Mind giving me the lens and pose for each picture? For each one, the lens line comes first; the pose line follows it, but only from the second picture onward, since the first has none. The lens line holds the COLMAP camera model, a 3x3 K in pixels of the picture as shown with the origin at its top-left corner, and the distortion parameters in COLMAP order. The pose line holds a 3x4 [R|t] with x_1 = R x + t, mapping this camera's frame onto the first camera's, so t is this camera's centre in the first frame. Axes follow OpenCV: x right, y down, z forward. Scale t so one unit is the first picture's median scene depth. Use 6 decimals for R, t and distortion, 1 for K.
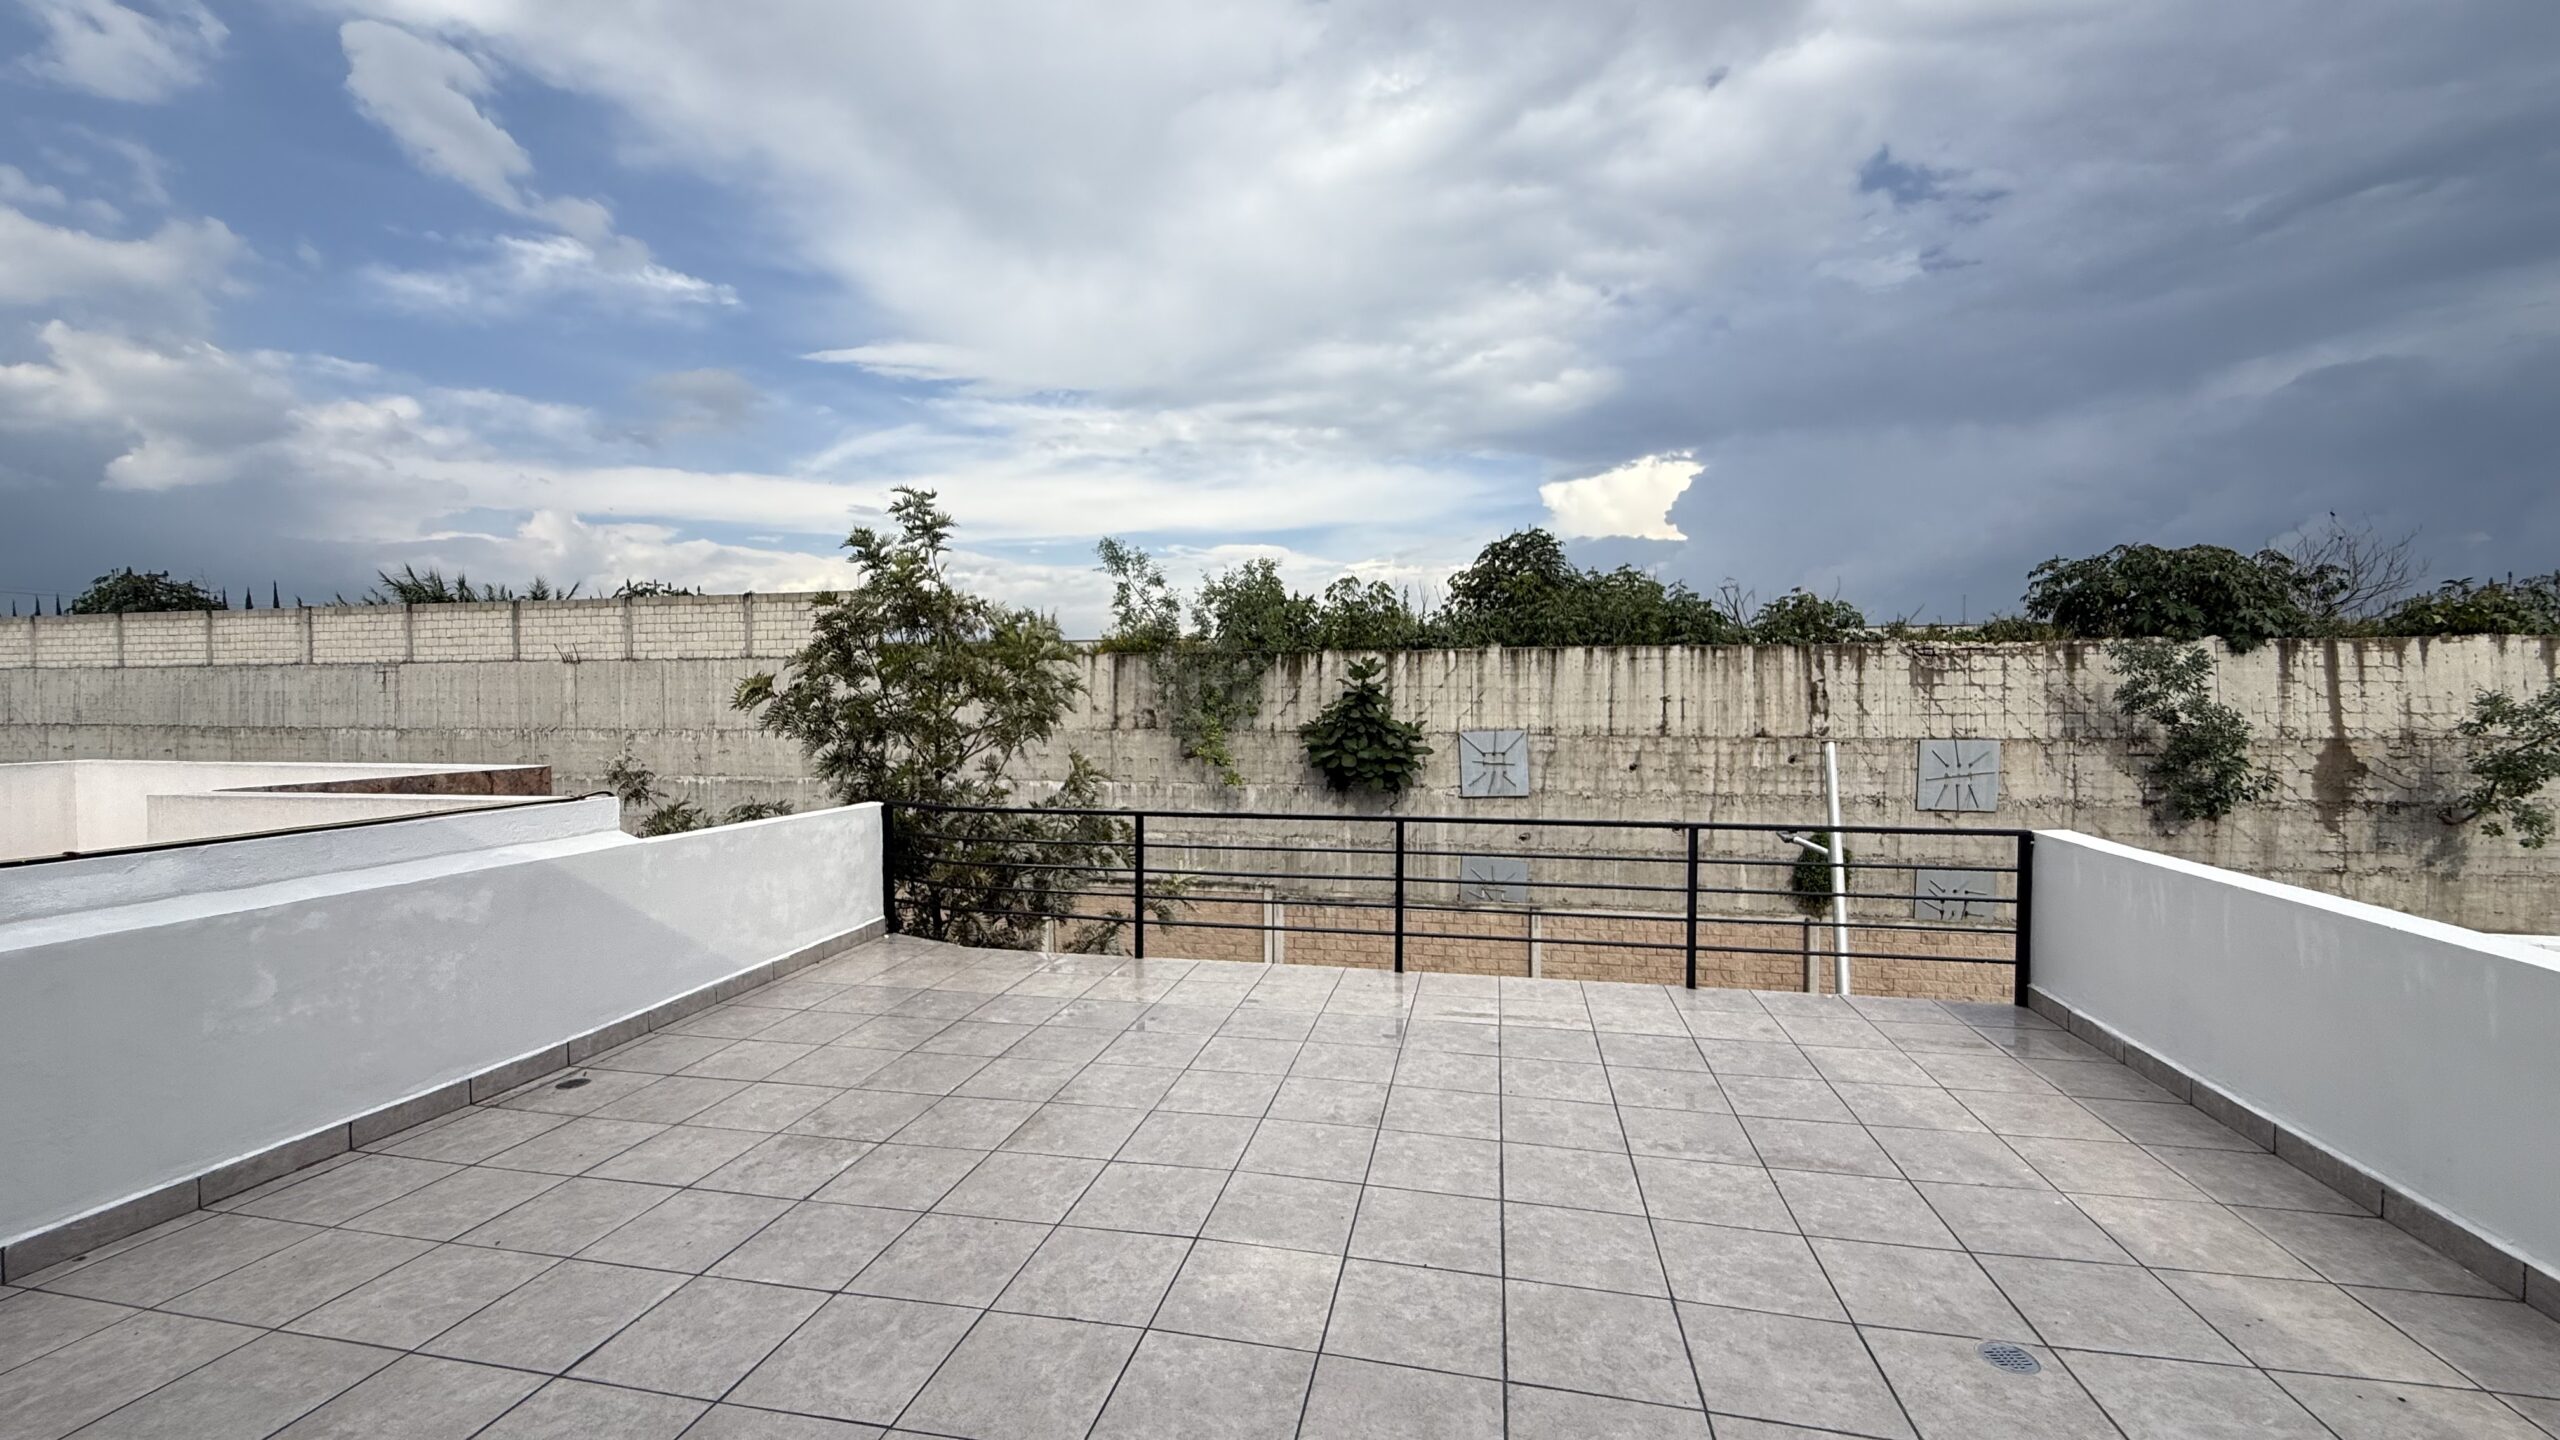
lens RADIAL K [[1027.0, 0, 1282.0], [0, 1027.0, 713.8], [0, 0, 1]] dist [-0.001848, -0.000104]
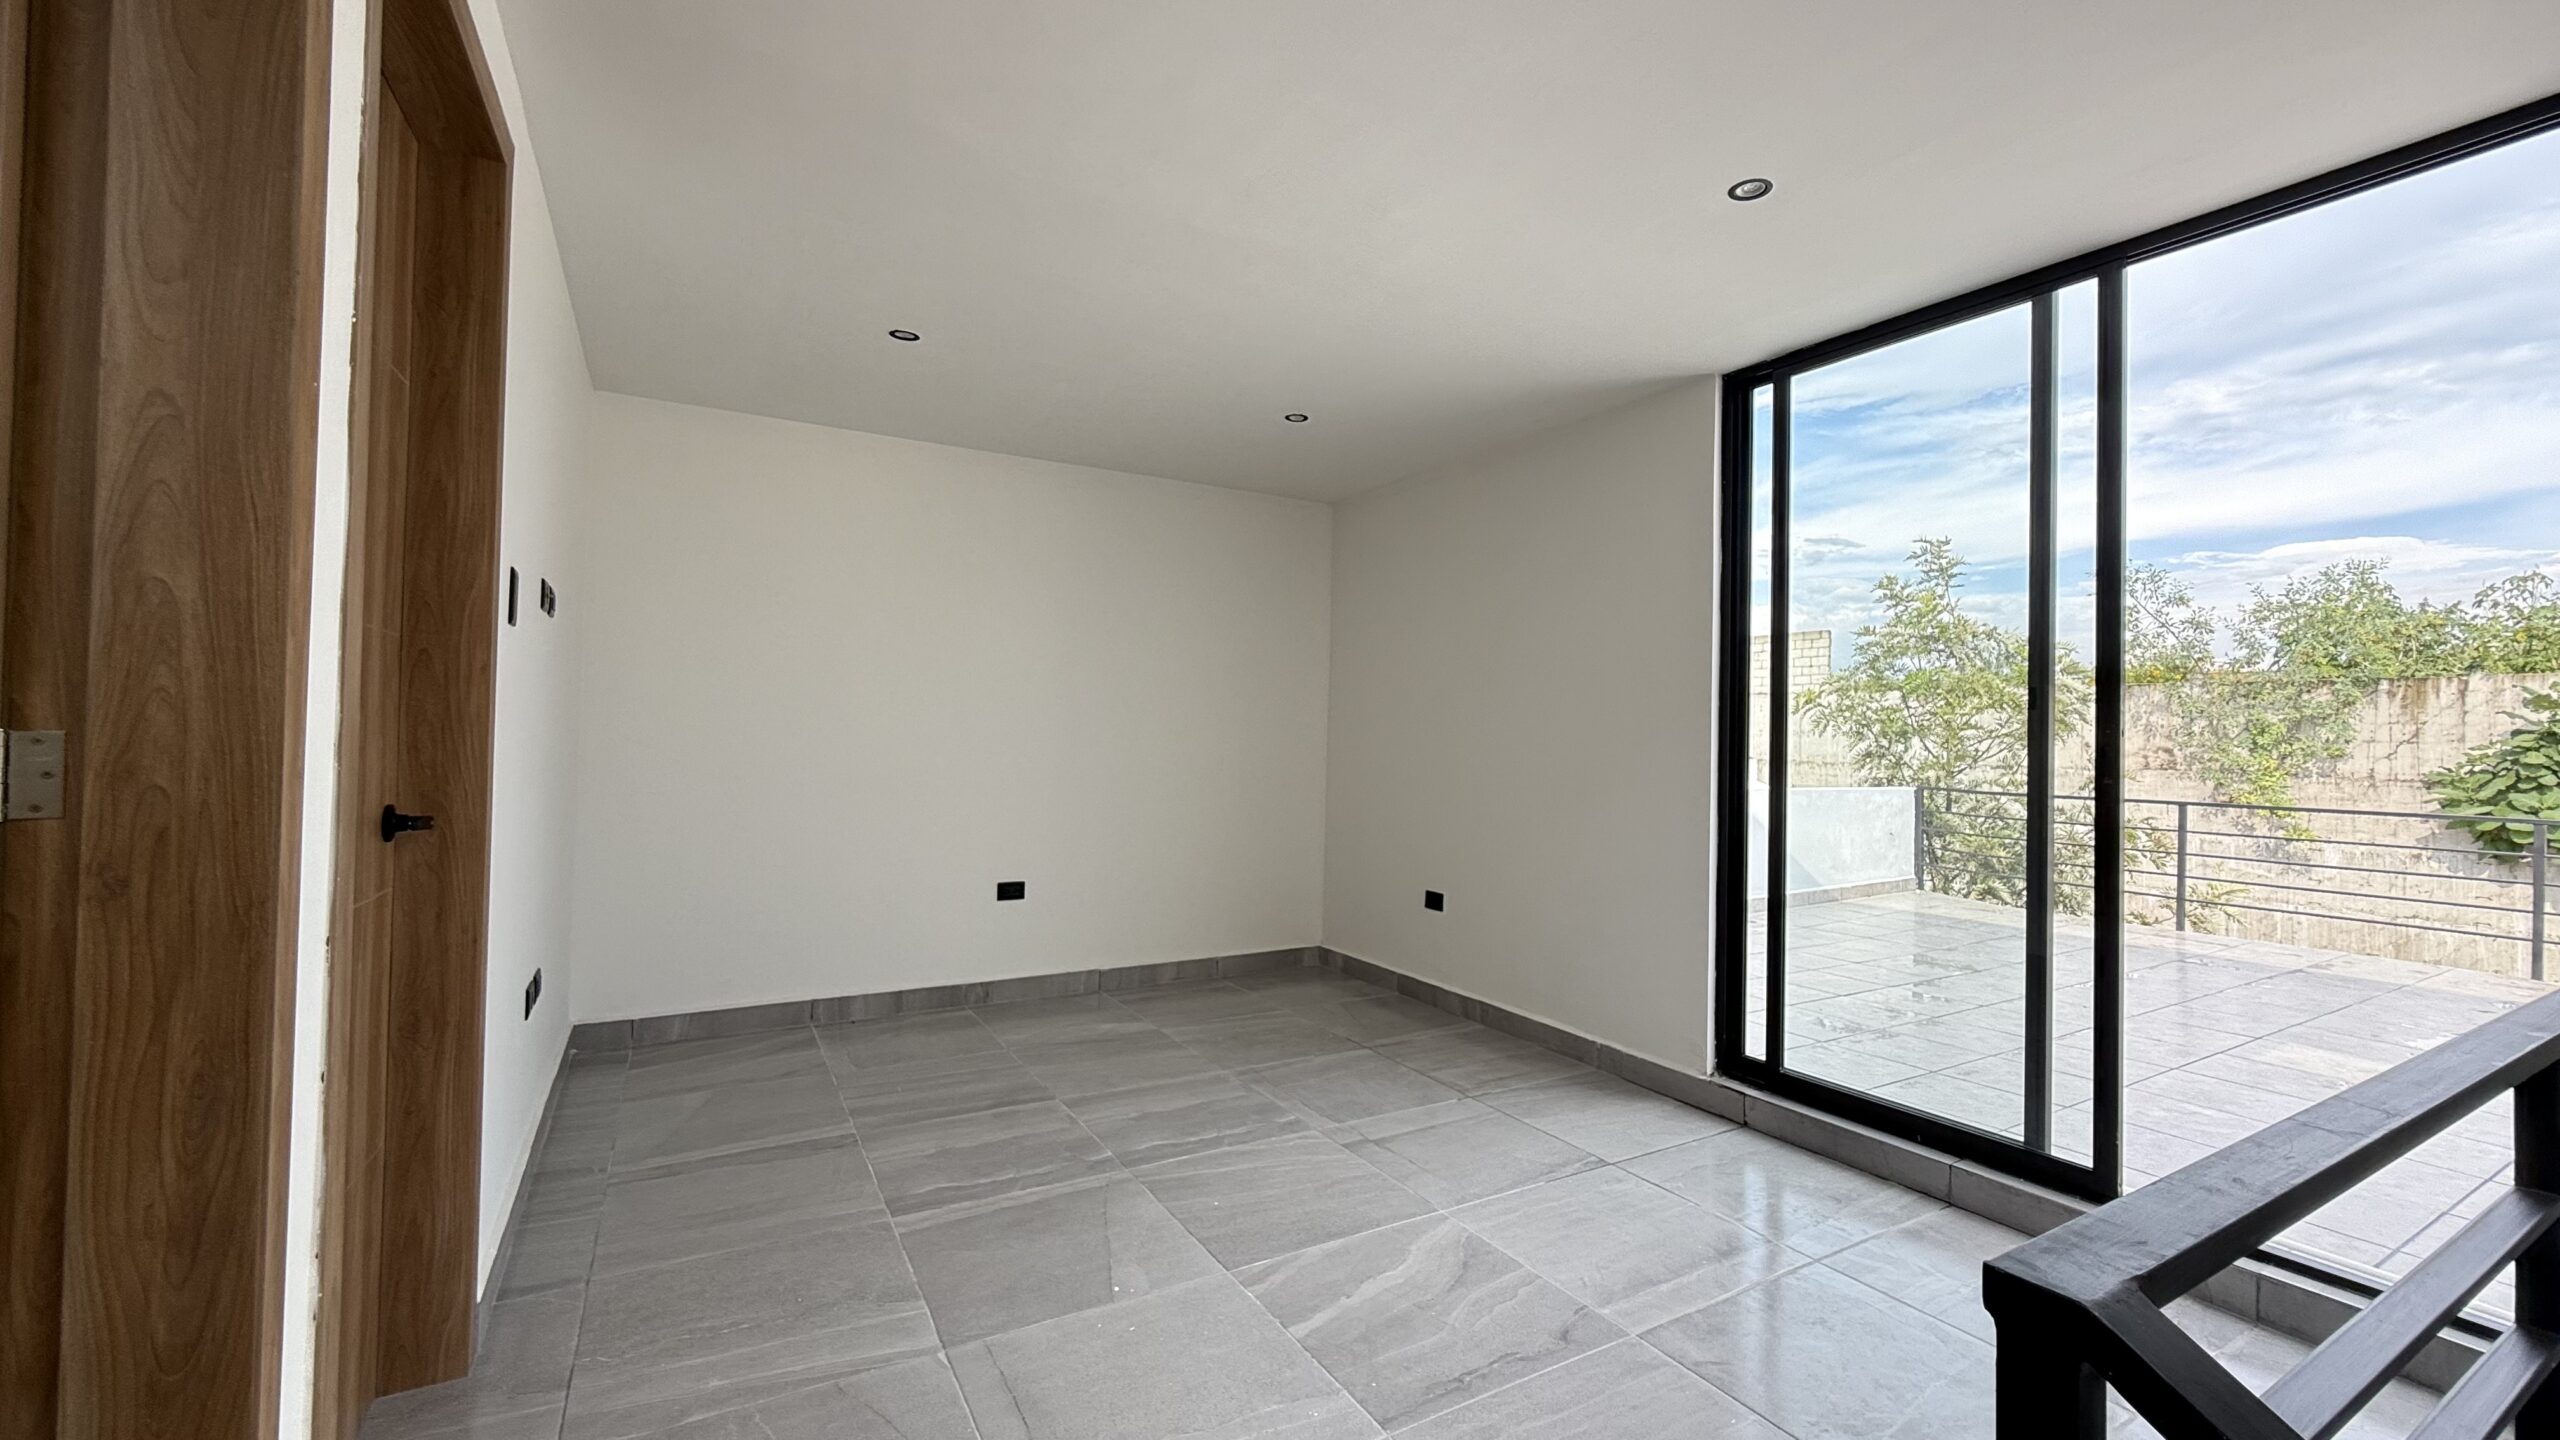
lens RADIAL K [[1027.0, 0, 1275.1], [0, 1027.0, 718.3], [0, 0, 1]] dist [-0.001848, -0.000104]
pose [[0.671804, 0.004967, -0.740712, 0.008043], [-0.034819, 0.999084, -0.024881, 0.020440], [0.739910, 0.042506, 0.671362, -0.154051]]
